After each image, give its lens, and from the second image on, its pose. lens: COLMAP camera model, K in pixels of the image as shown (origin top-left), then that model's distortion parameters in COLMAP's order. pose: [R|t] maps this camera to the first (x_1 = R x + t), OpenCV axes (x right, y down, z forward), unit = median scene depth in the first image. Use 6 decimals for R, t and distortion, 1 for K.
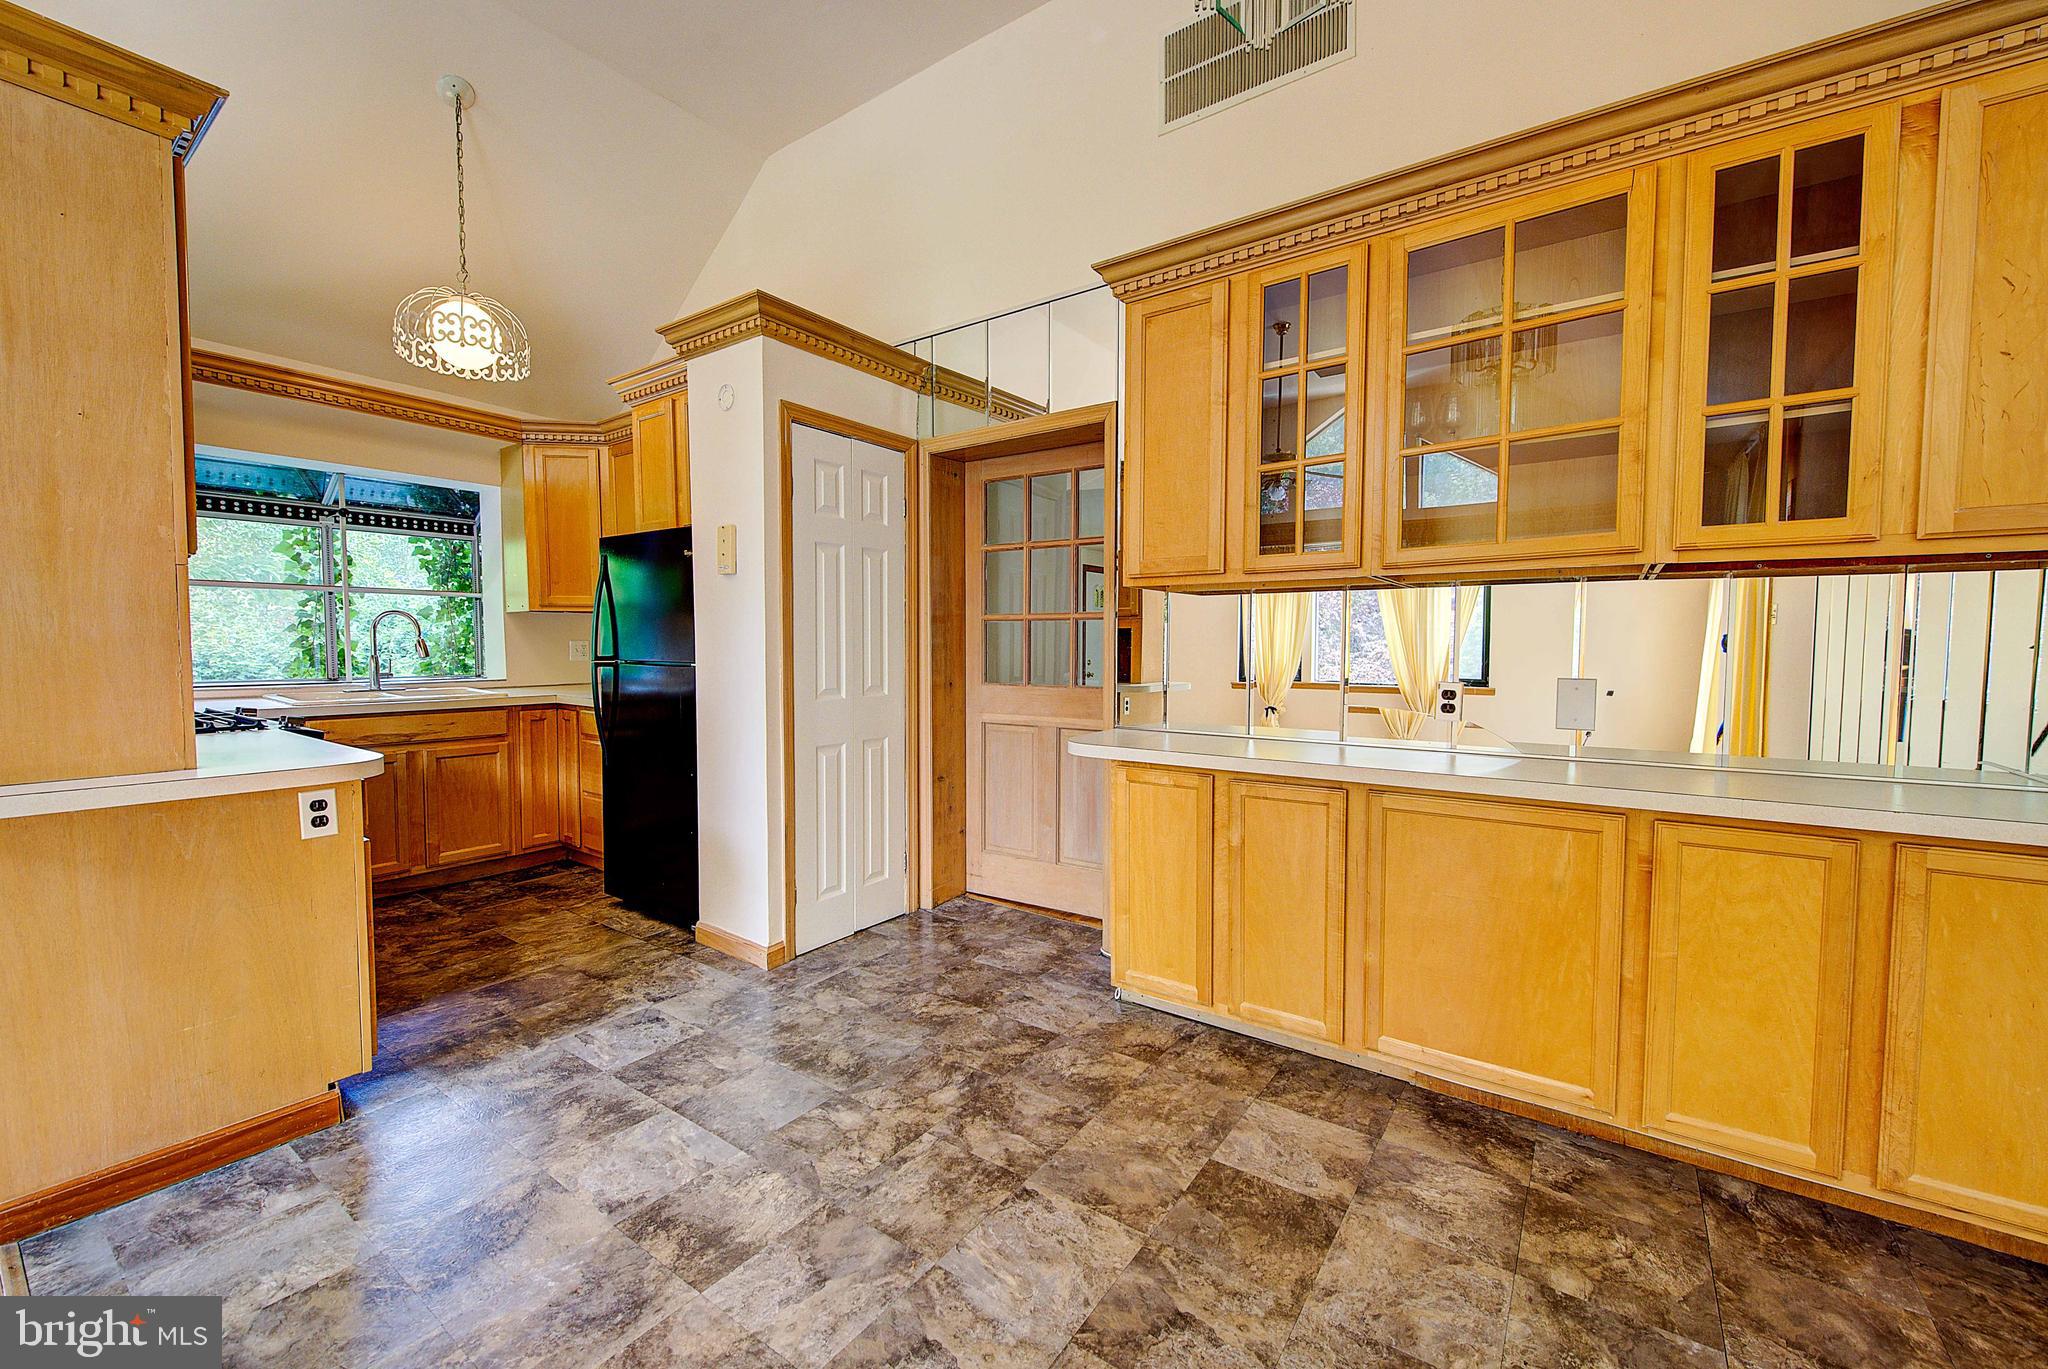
lens RADIAL K [[822.8, 0, 1024.8], [0, 822.8, 686.1], [0, 0, 1]] dist [-0.000464, -0.000019]
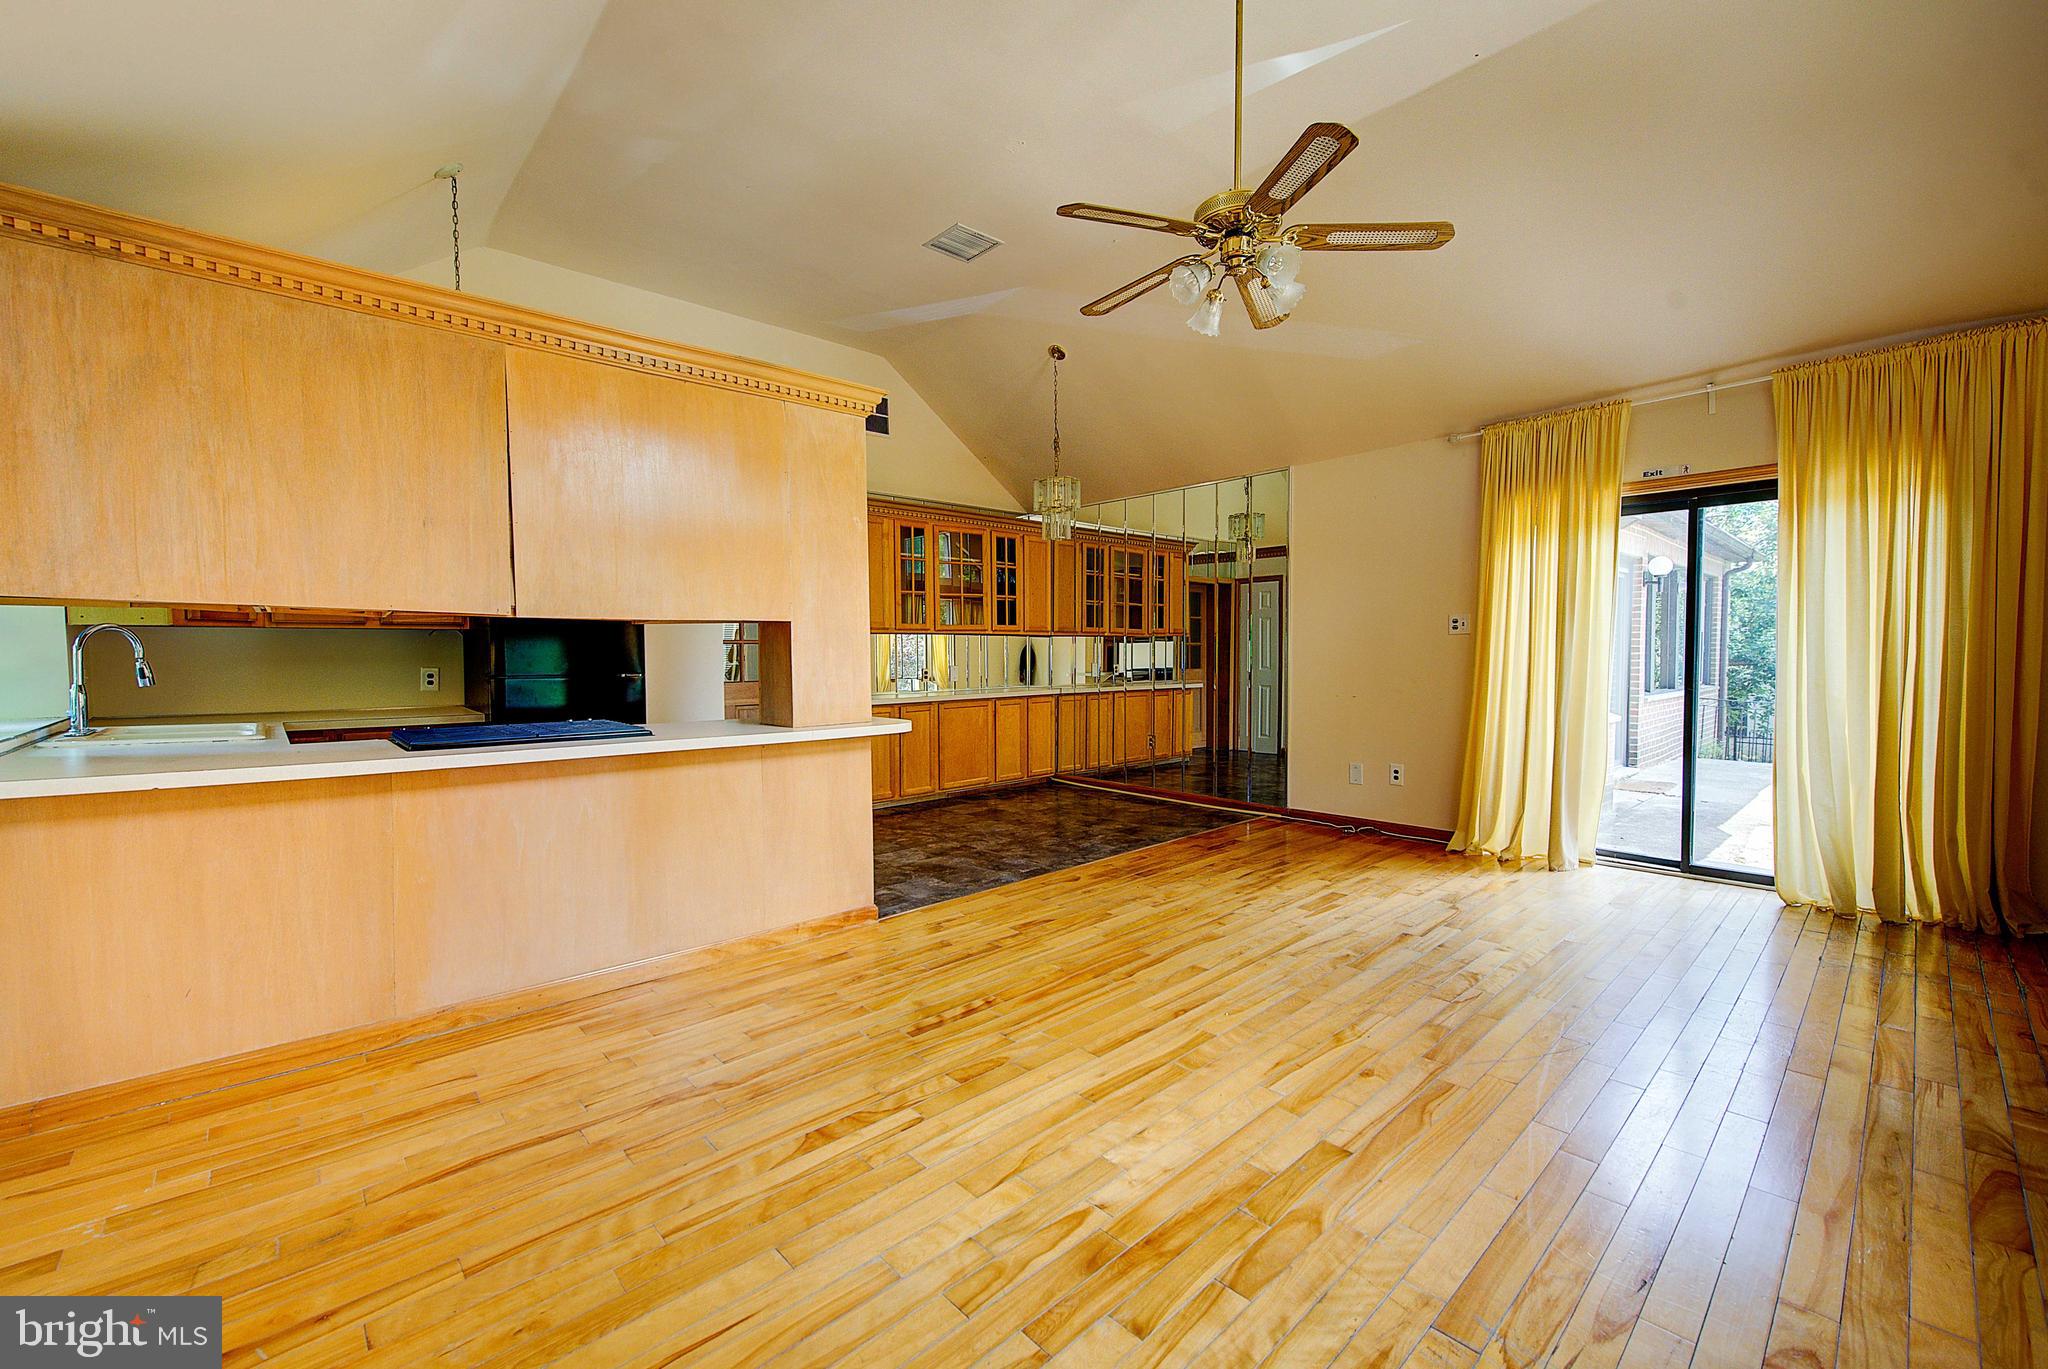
lens RADIAL K [[830.5, 0, 1033.8], [0, 830.5, 689.3], [0, 0, 1]] dist [0.000693, 0.000082]
pose [[0.192201, -0.049688, 0.980097, -2.484695], [0.056950, 0.997599, 0.039407, -0.025442], [-0.979702, 0.048242, 0.194569, 0.052161]]
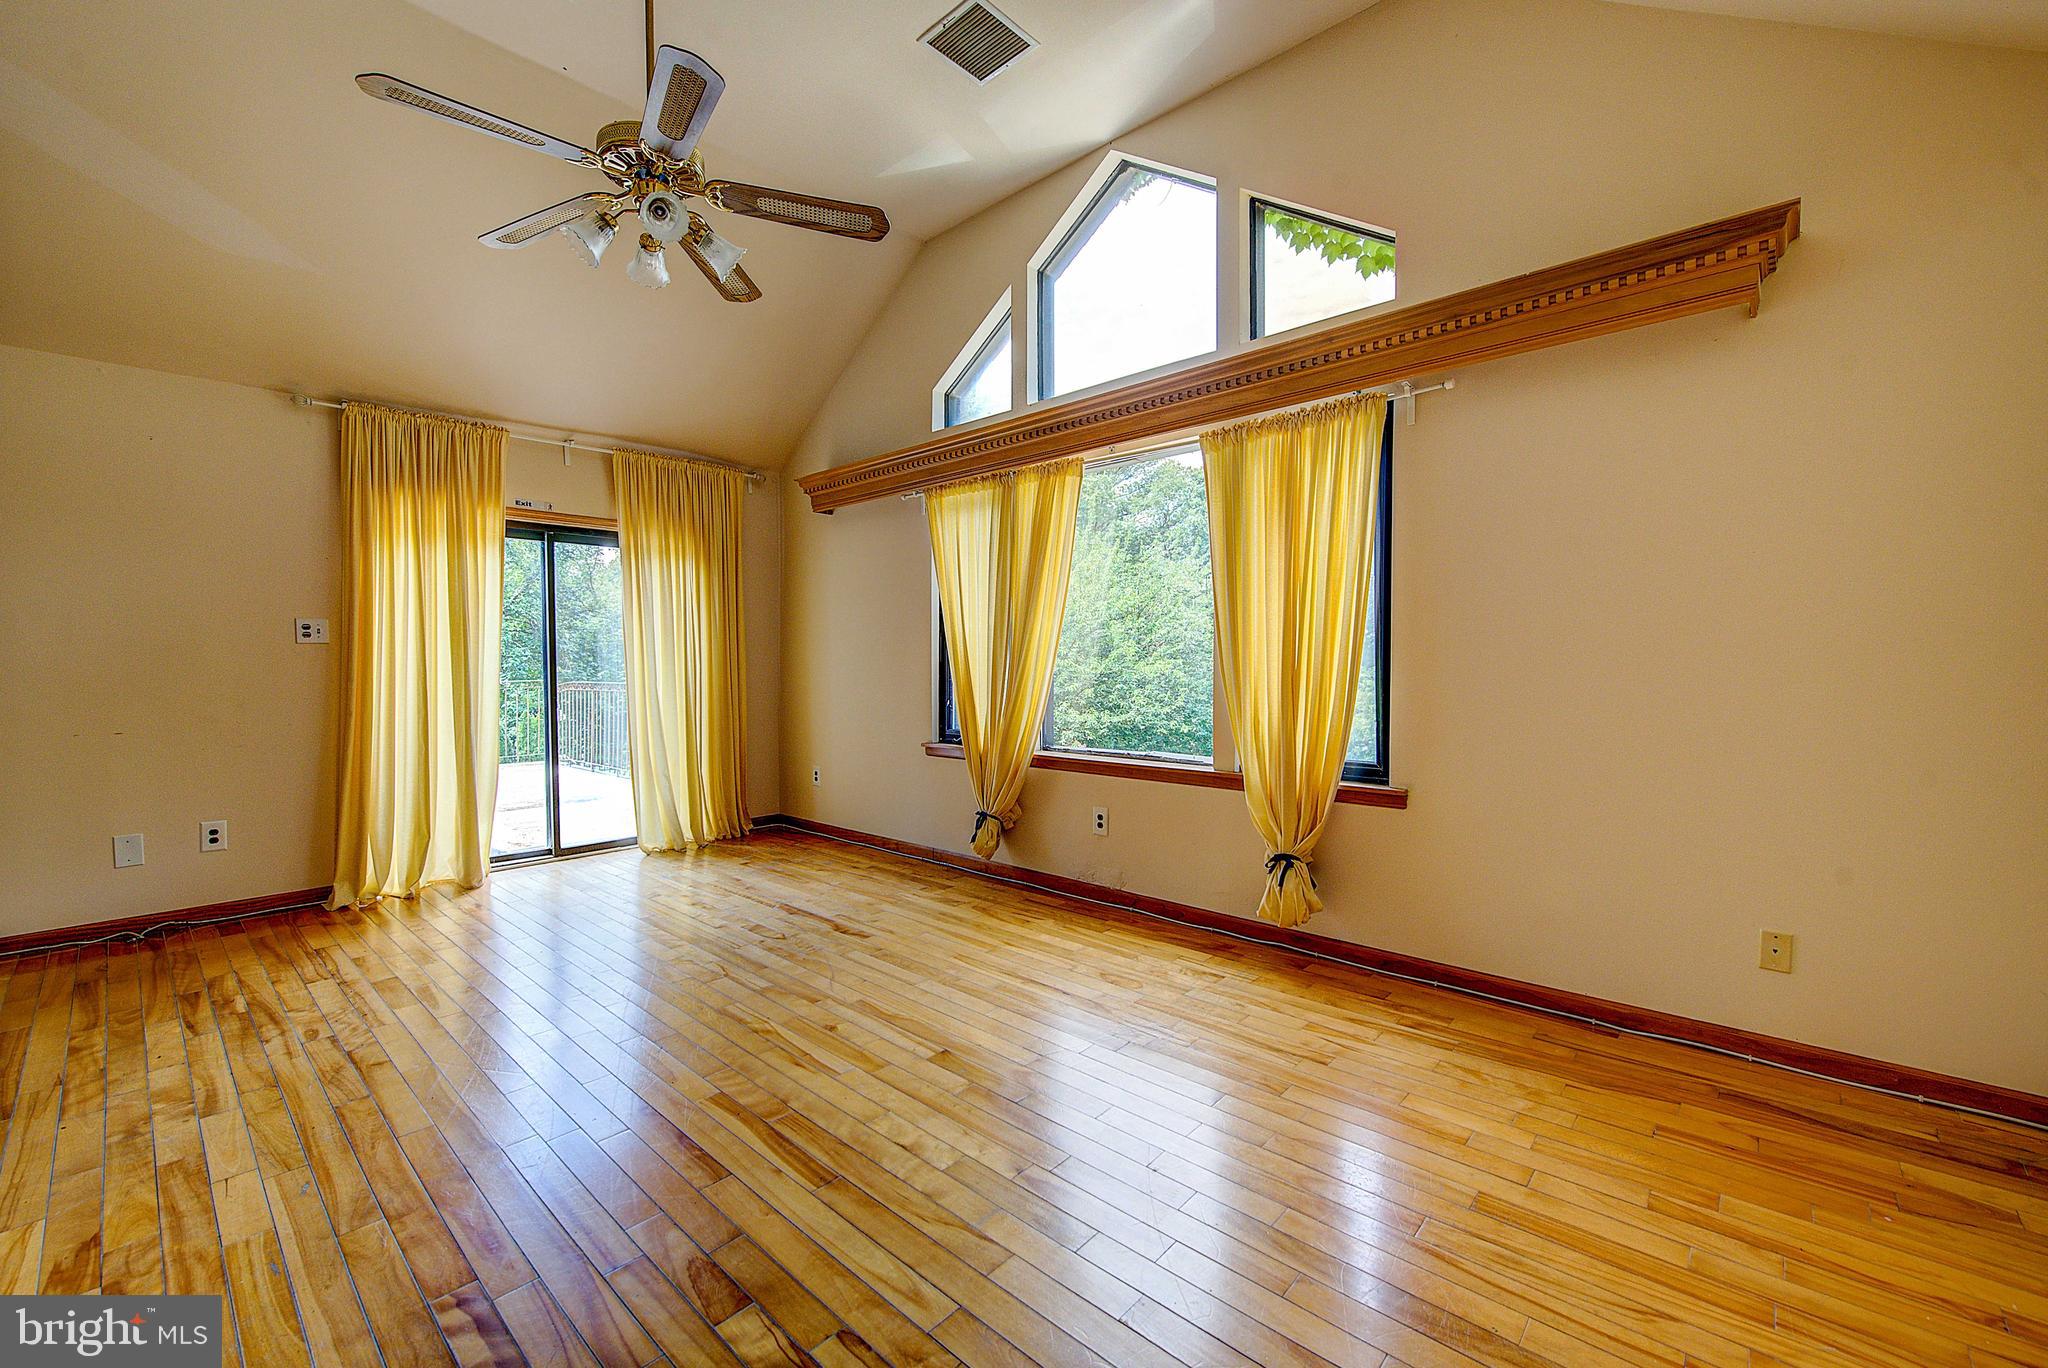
lens RADIAL K [[822.8, 0, 1024.8], [0, 822.8, 685.6], [0, 0, 1]] dist [-0.000464, -0.000019]
pose [[-0.992999, -0.003135, 0.118083, -1.805341], [0.006367, 0.996774, 0.080007, -0.063303], [-0.117953, 0.080199, -0.989775, 0.986501]]
